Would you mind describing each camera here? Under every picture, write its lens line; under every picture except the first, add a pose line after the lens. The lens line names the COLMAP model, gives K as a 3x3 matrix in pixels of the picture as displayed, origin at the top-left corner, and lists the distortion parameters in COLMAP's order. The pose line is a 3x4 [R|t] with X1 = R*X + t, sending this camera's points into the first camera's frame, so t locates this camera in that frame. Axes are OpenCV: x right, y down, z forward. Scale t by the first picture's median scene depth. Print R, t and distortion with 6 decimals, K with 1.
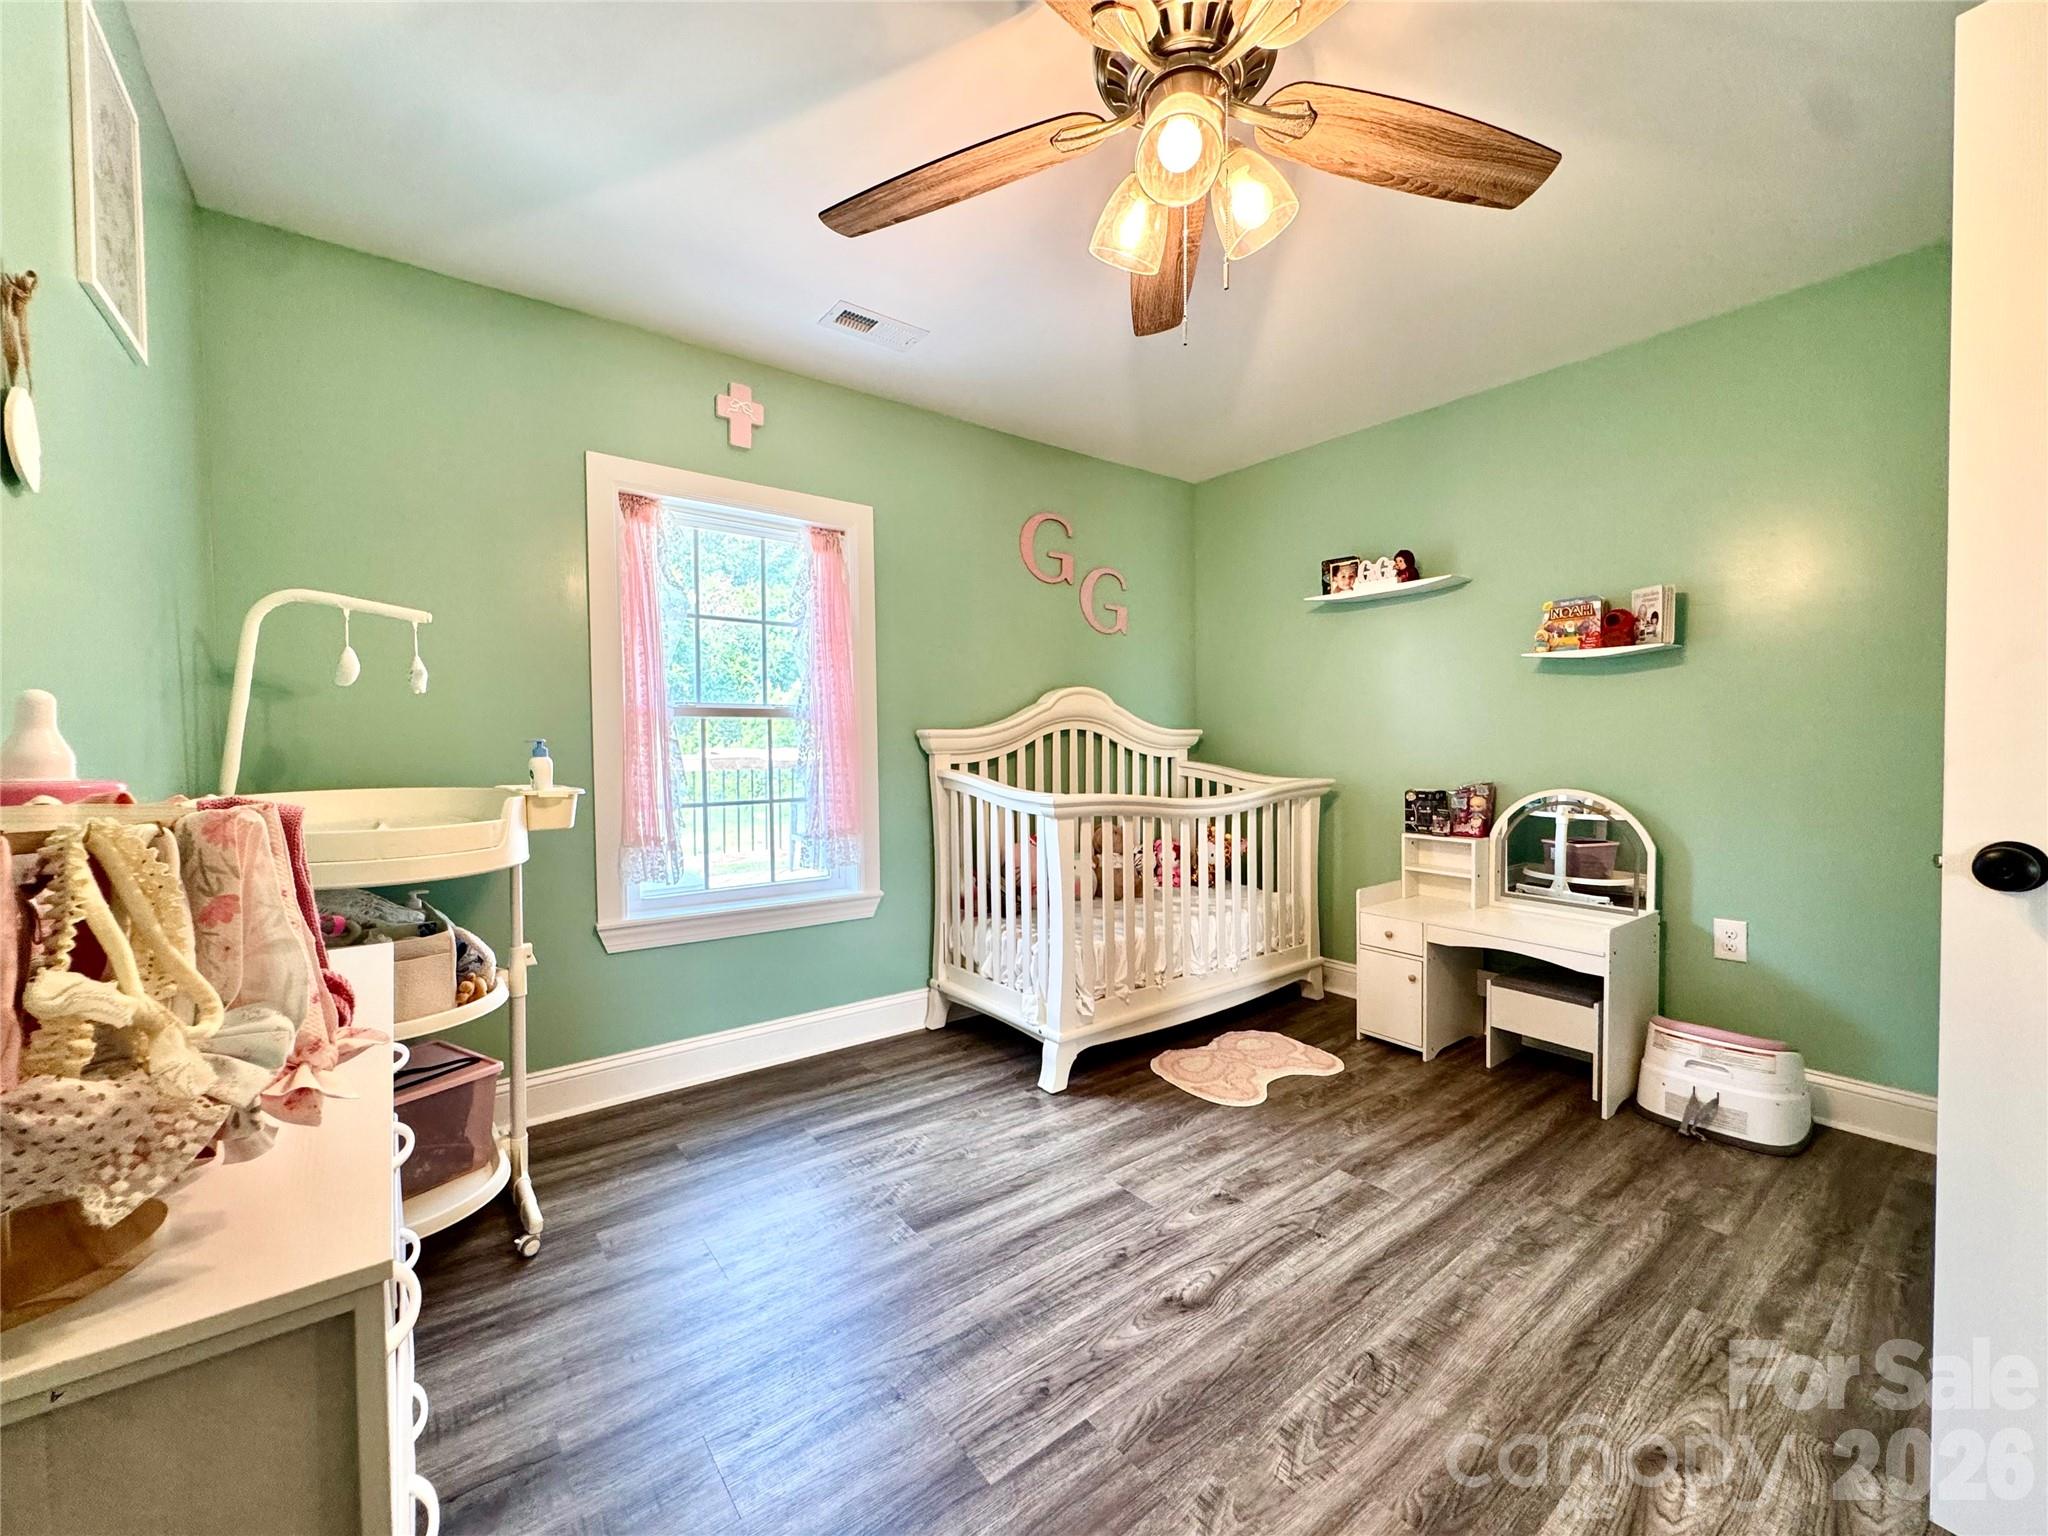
lens RADIAL K [[817.8, 0, 1022.5], [0, 817.8, 762.3], [0, 0, 1]] dist [-0.004168, 0.000605]
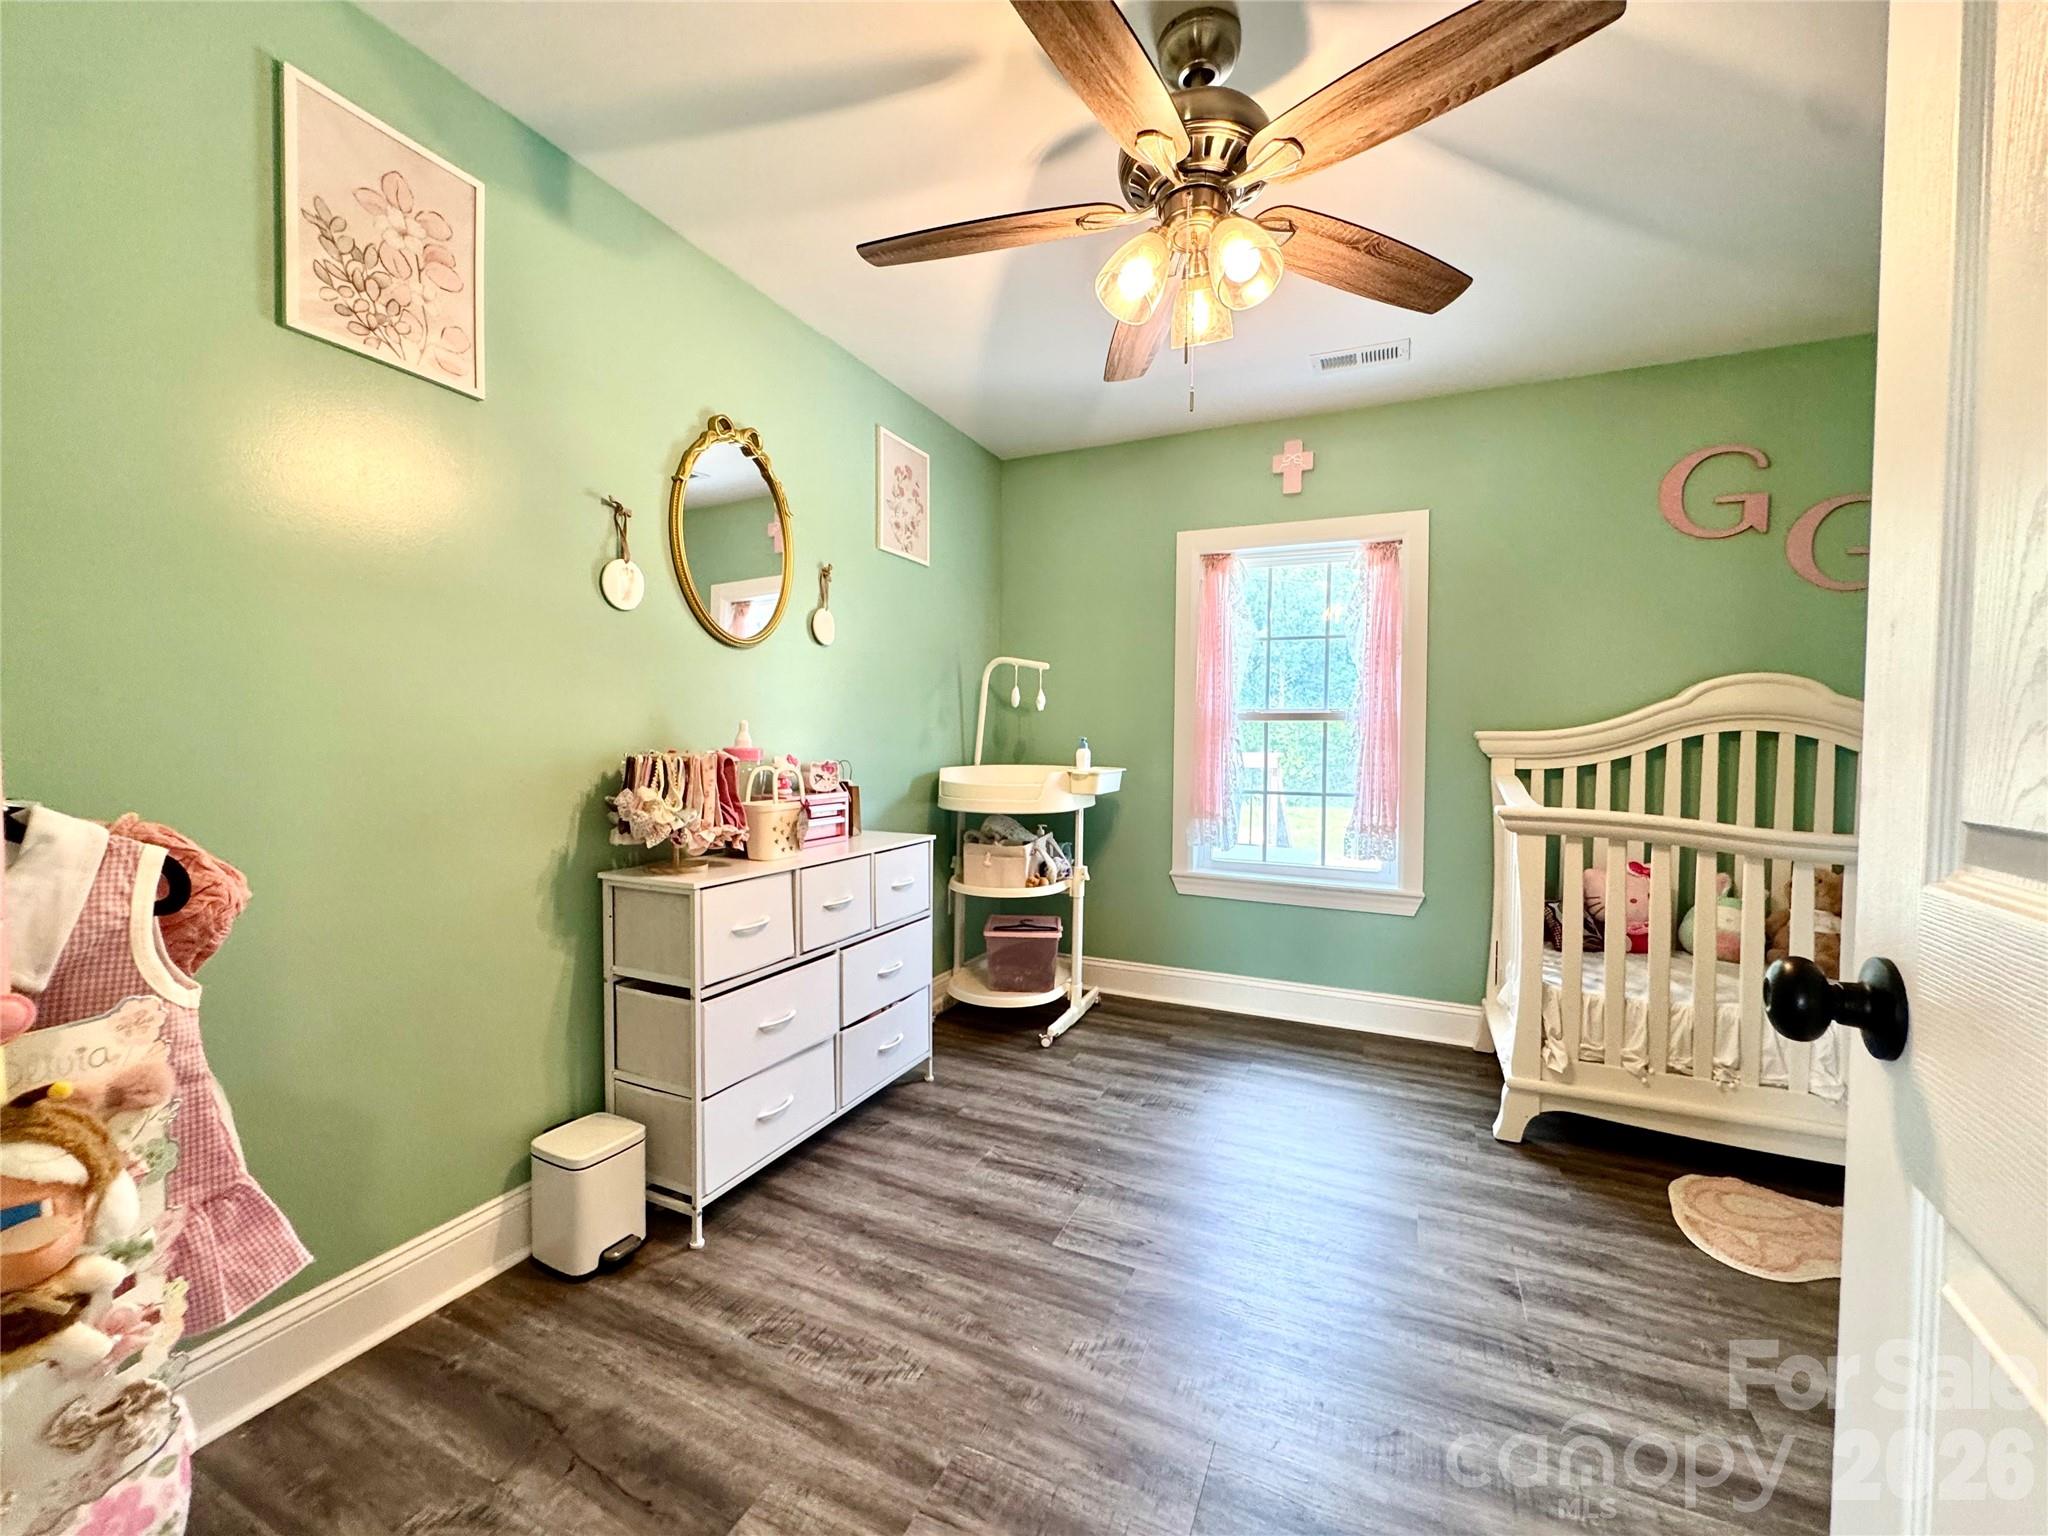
lens RADIAL K [[817.8, 0, 1022.1], [0, 817.8, 761.2], [0, 0, 1]] dist [-0.004168, 0.000605]
pose [[0.461779, 0.033749, -0.886353, 0.603236], [-0.035172, 0.999187, 0.019721, -0.007400], [0.886297, 0.022069, 0.462590, 0.123668]]
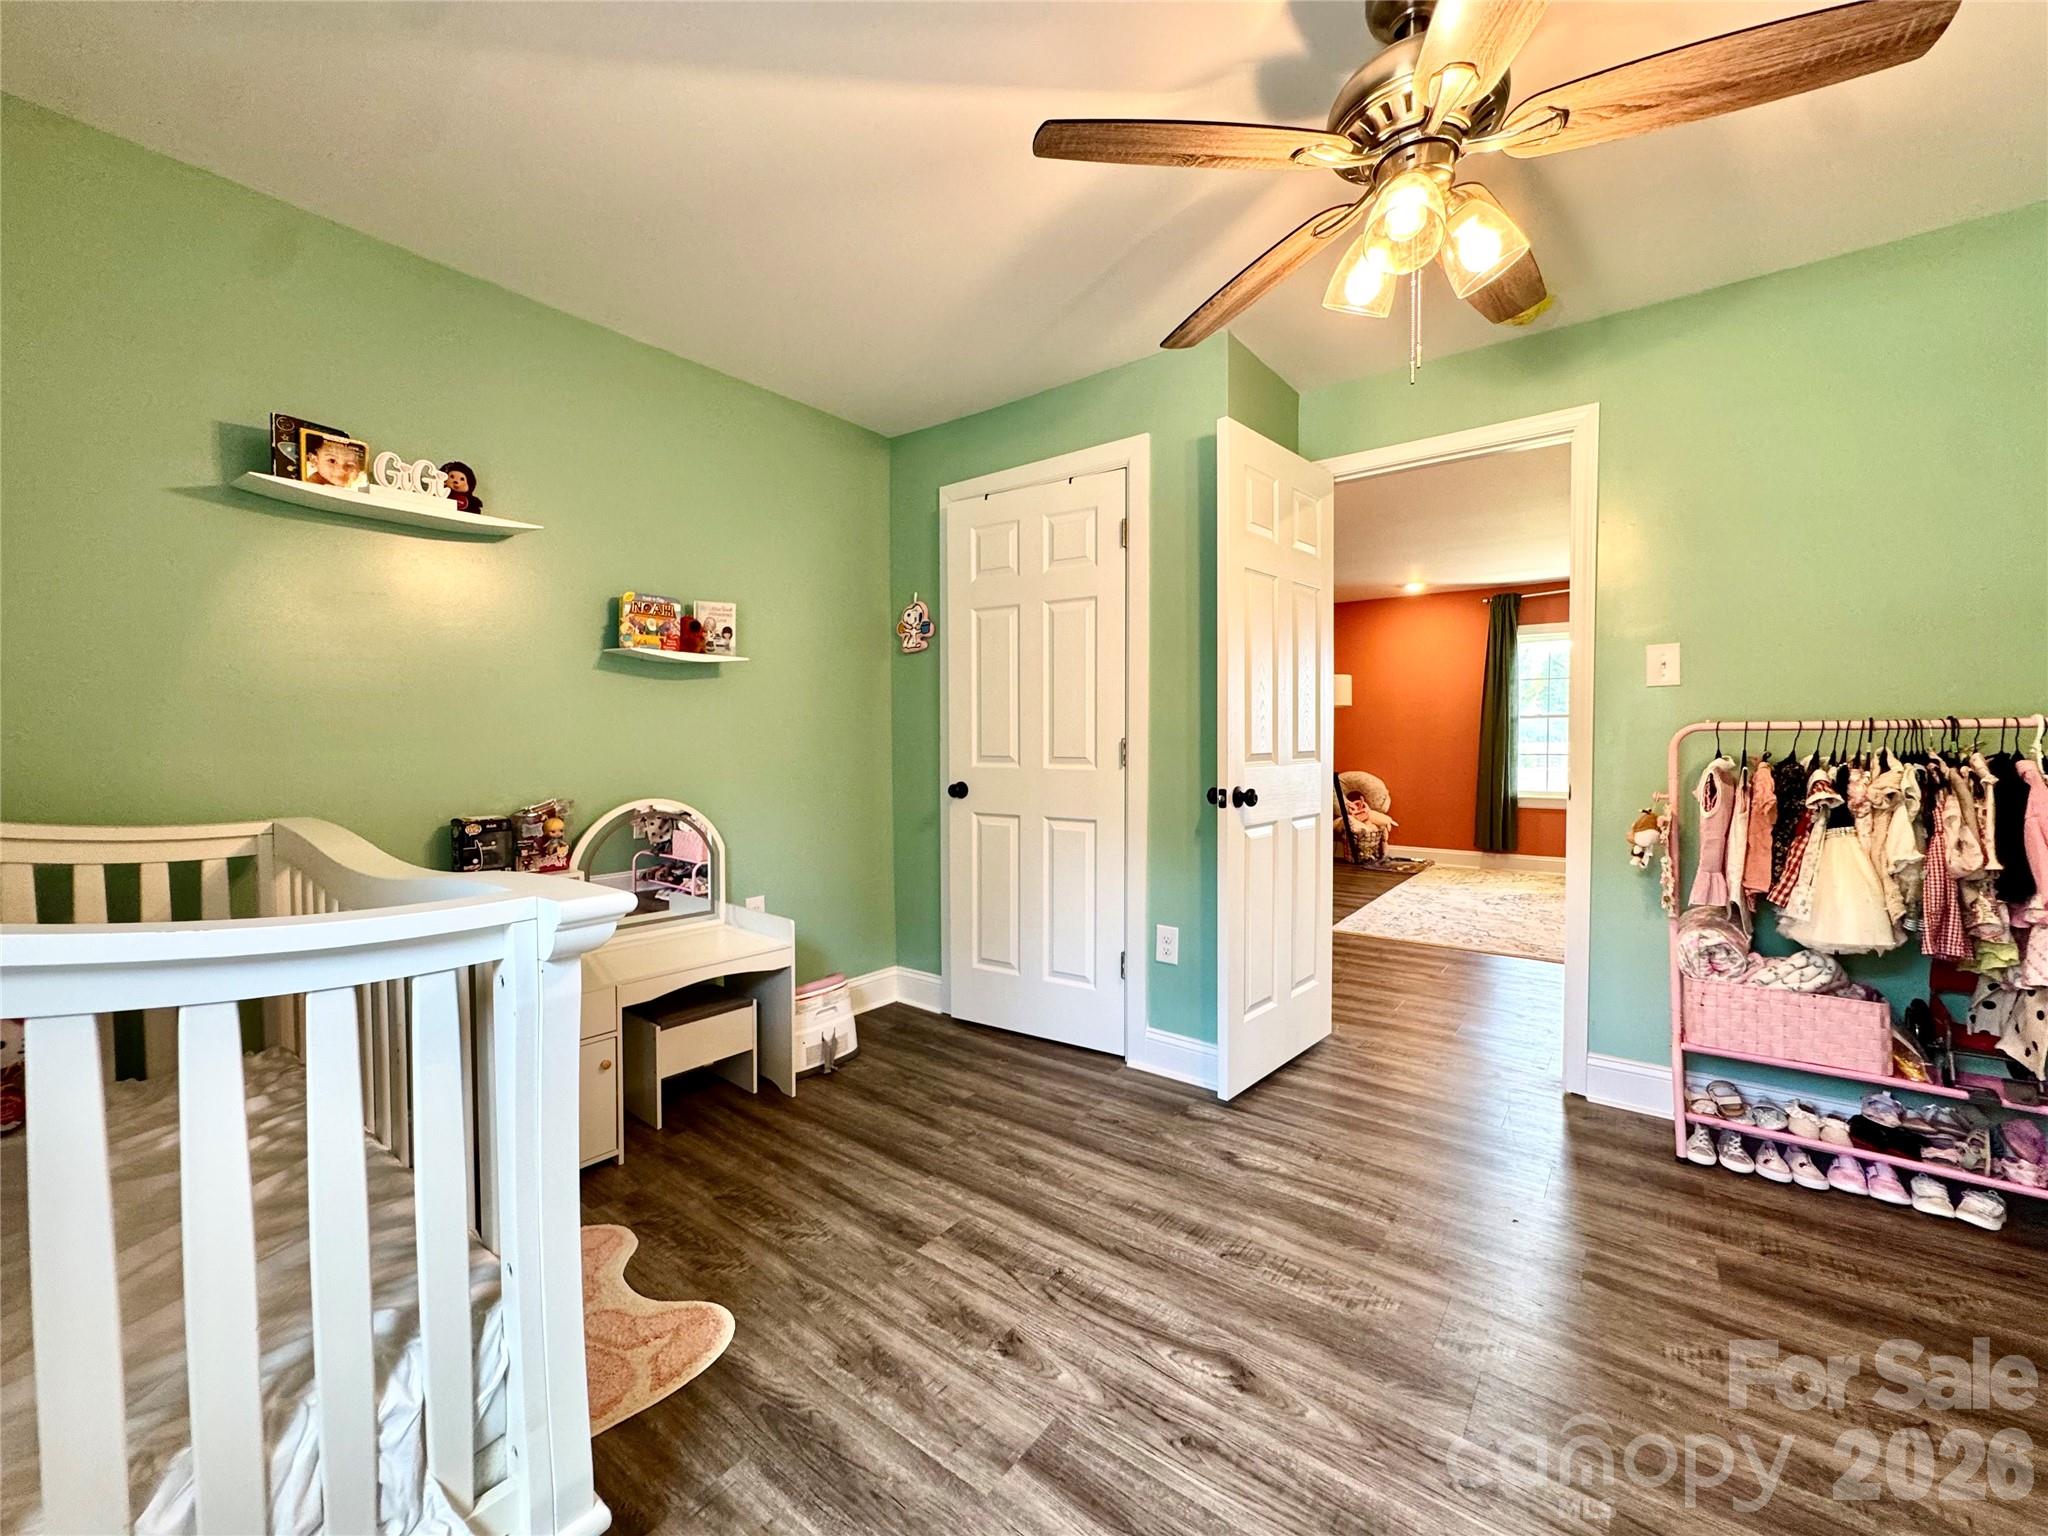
lens RADIAL K [[817.8, 0, 1021.5], [0, 817.8, 765.6], [0, 0, 1]] dist [-0.004168, 0.000605]
pose [[-0.251794, -0.024012, 0.967483, -0.387903], [0.029686, 0.999030, 0.032521, -0.025983], [-0.967326, 0.036909, -0.250837, 0.938733]]
